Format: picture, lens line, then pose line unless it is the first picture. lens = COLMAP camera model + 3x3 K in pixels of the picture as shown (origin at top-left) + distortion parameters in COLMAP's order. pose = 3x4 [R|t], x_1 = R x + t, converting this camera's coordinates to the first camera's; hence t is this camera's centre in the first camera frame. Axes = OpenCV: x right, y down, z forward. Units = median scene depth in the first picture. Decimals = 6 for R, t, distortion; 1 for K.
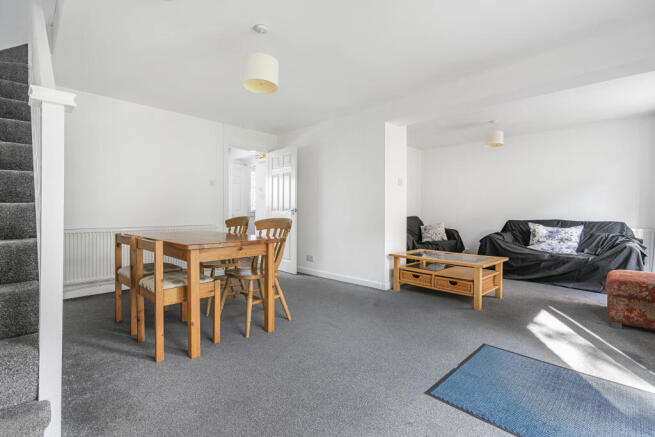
lens RADIAL K [[299.7, 0, 323.2], [0, 299.7, 215.2], [0, 0, 1]] dist [-0.007310, 0.001807]
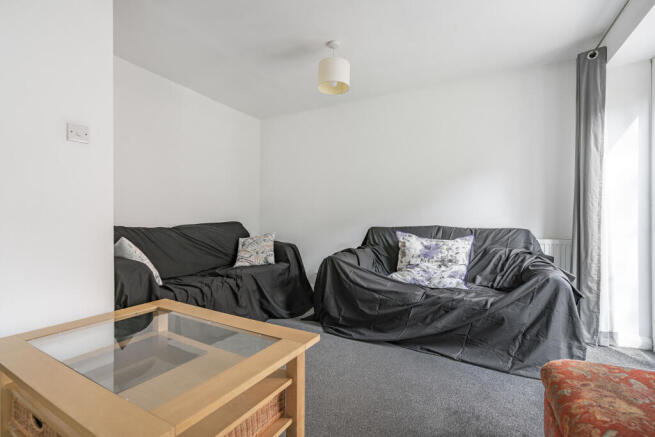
lens RADIAL K [[299.7, 0, 329.1], [0, 299.7, 218.9], [0, 0, 1]] dist [-0.007310, 0.001807]
pose [[0.953996, -0.005522, 0.299767, 0.418870], [0.006647, 0.999974, -0.002734, 0.000859], [-0.299744, 0.004601, 0.954009, 0.517307]]
